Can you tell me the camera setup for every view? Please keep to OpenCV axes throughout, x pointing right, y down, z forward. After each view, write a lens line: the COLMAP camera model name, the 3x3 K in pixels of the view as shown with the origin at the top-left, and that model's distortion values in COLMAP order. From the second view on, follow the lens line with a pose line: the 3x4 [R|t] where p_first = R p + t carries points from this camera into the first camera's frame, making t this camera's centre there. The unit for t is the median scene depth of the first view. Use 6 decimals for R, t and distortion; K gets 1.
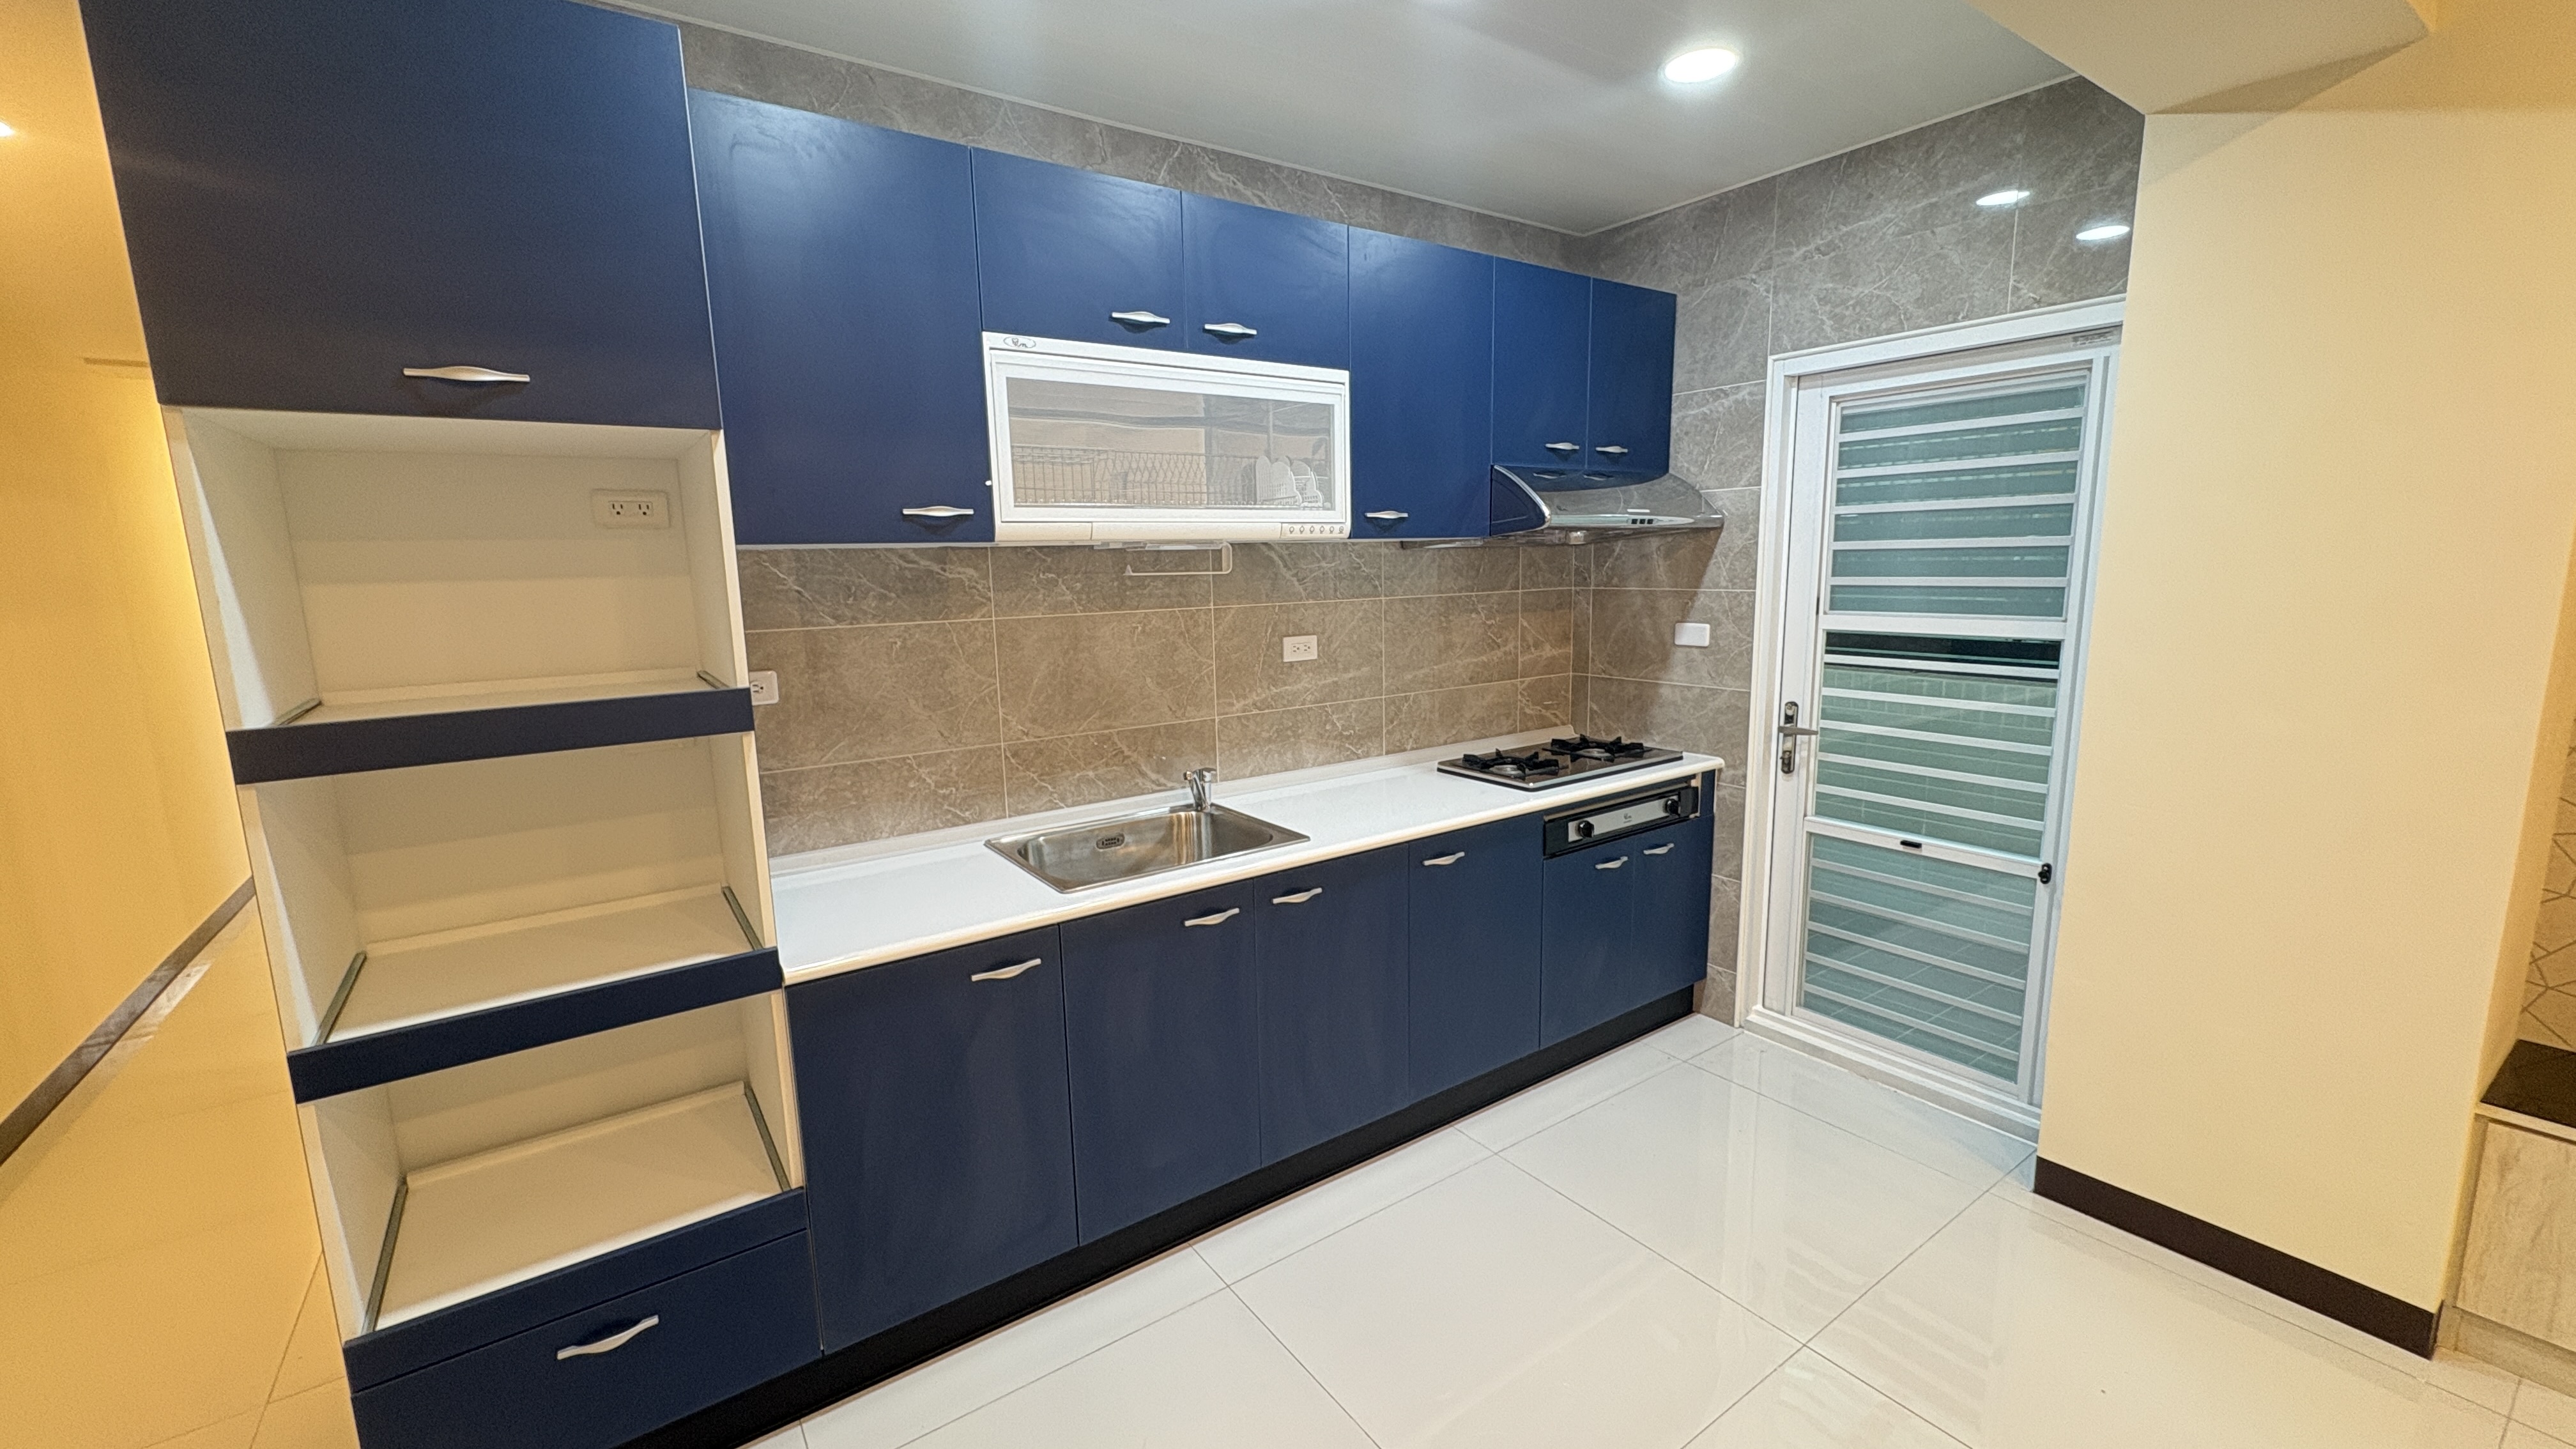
lens RADIAL K [[1027.5, 0, 1286.9], [0, 1027.5, 727.2], [0, 0, 1]] dist [0.003700, -0.000526]
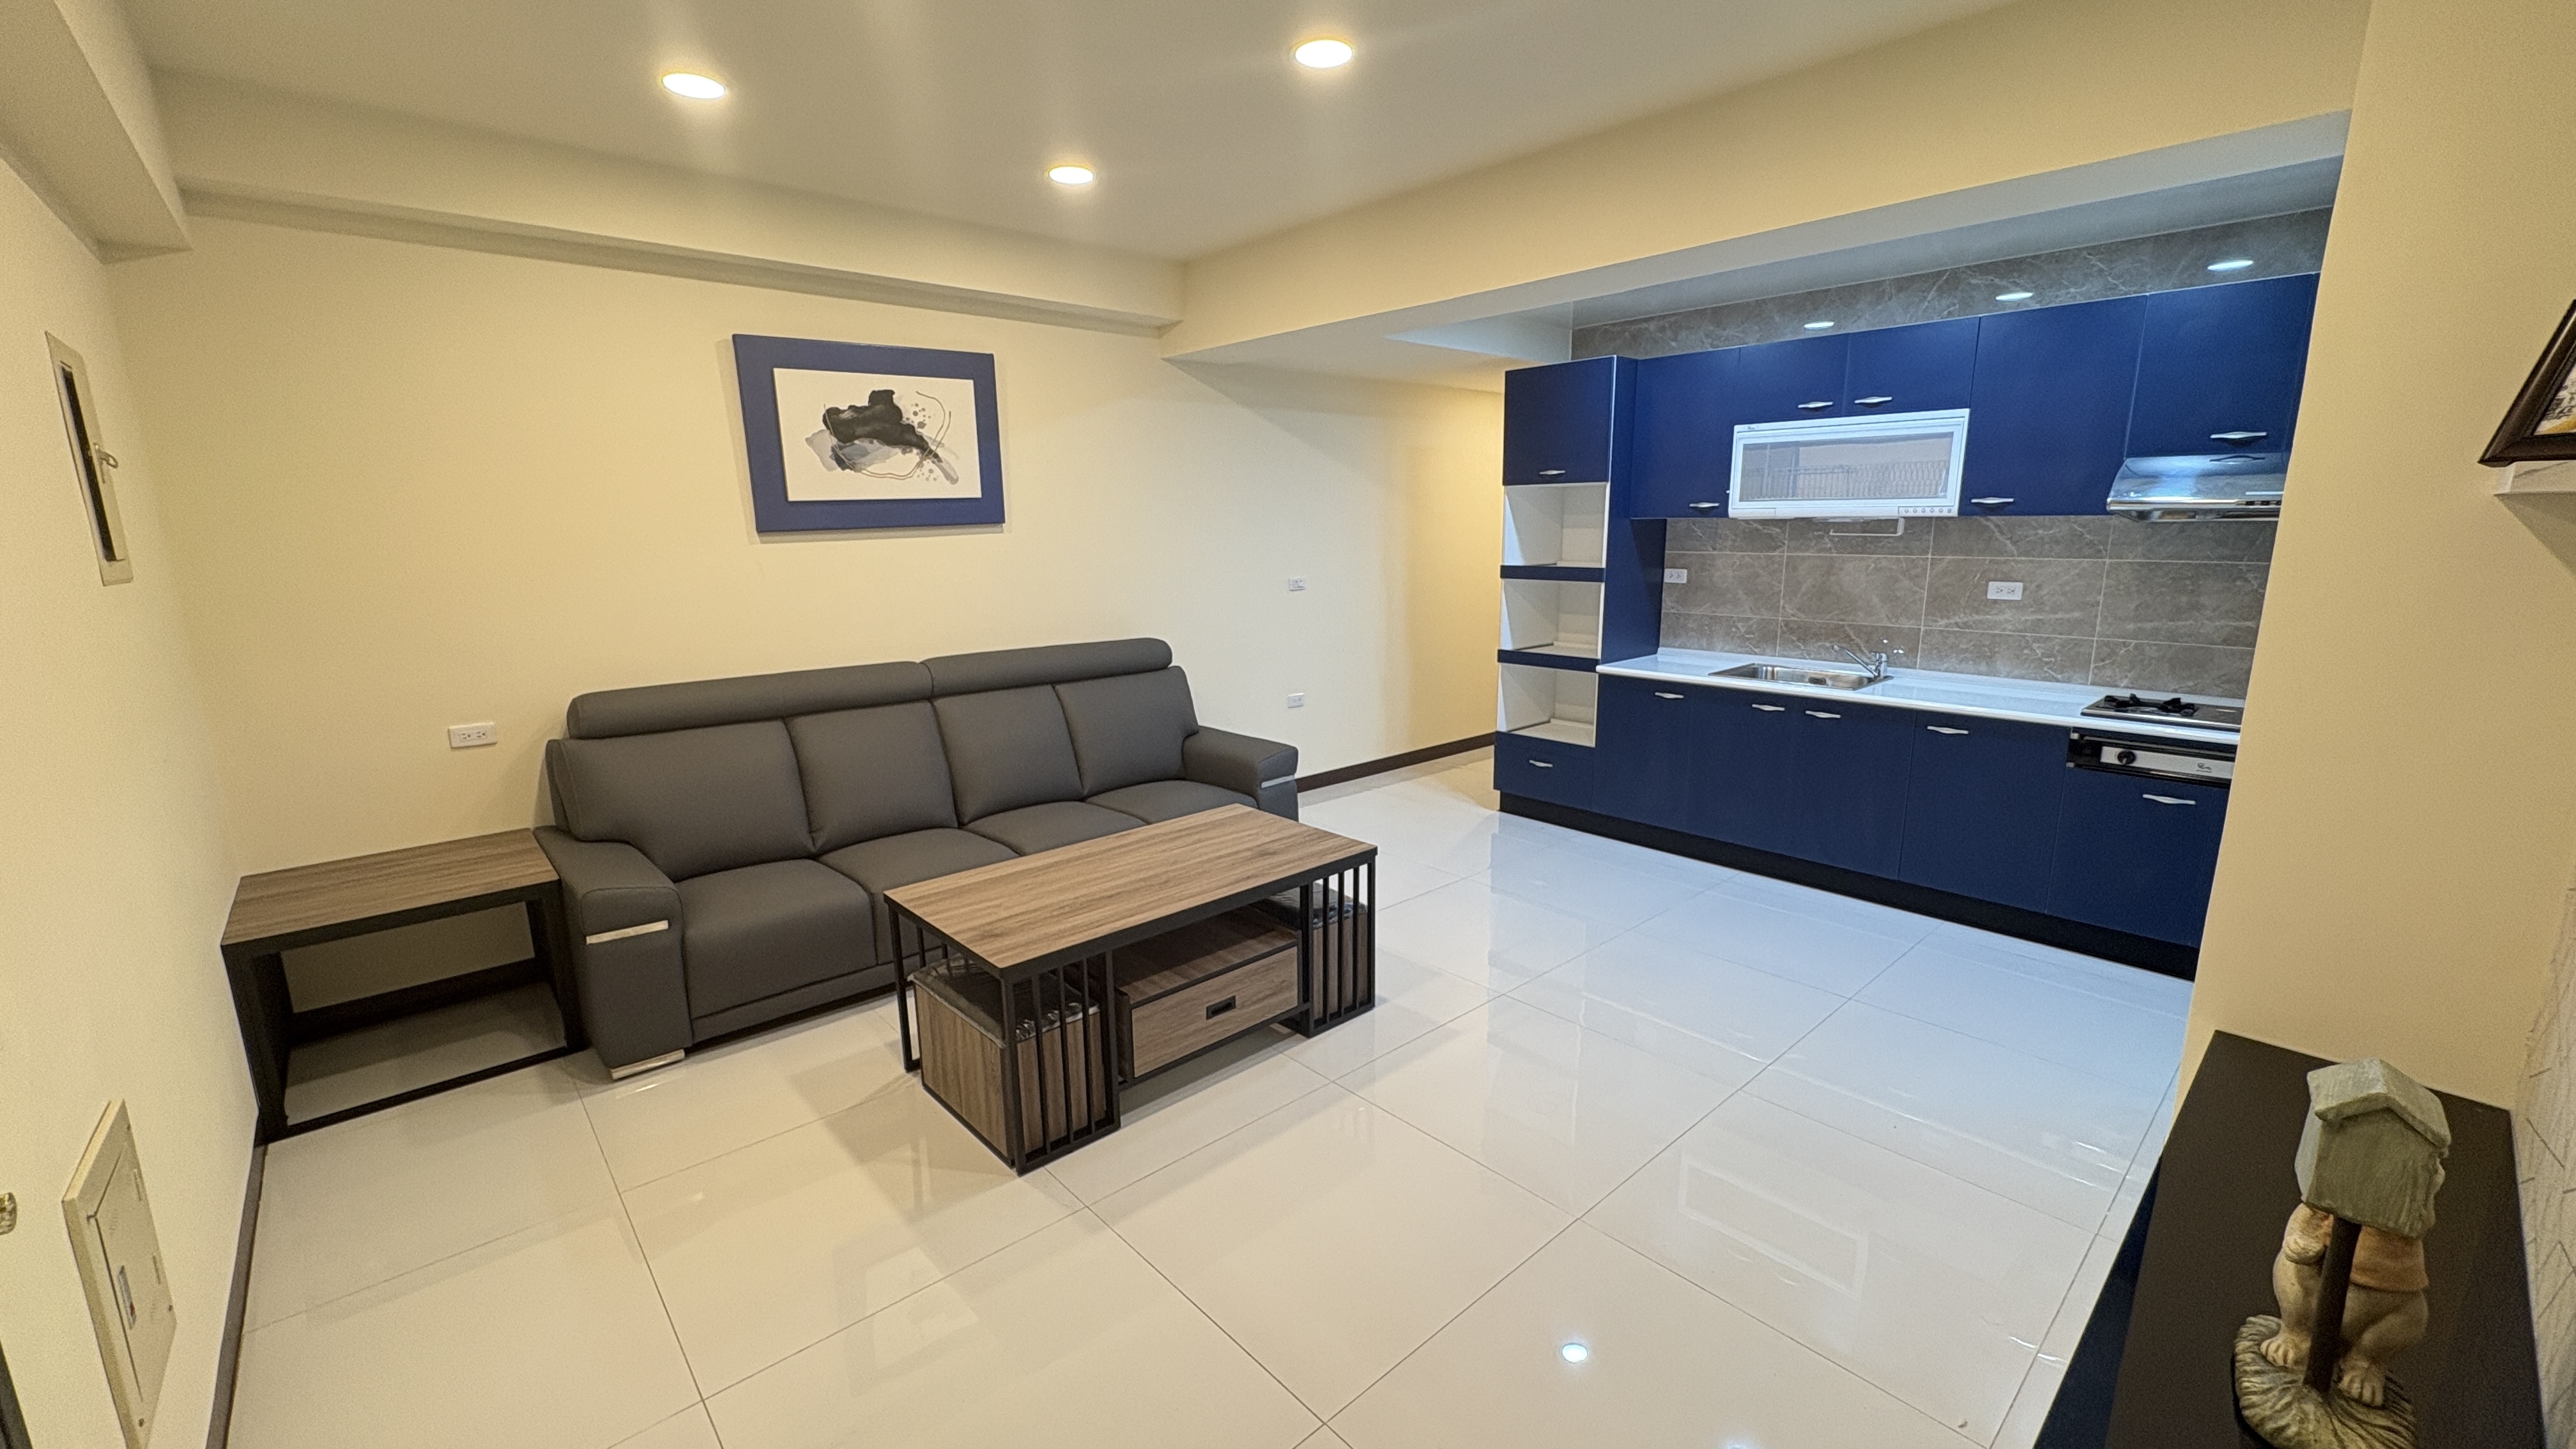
lens RADIAL K [[1027.5, 0, 1285.0], [0, 1027.5, 718.9], [0, 0, 1]] dist [0.003700, -0.000526]
pose [[0.122549, 0.213125, -0.969309, 1.434149], [-0.152779, 0.969080, 0.193759, -0.031631], [0.980633, 0.124345, 0.151321, -0.182472]]
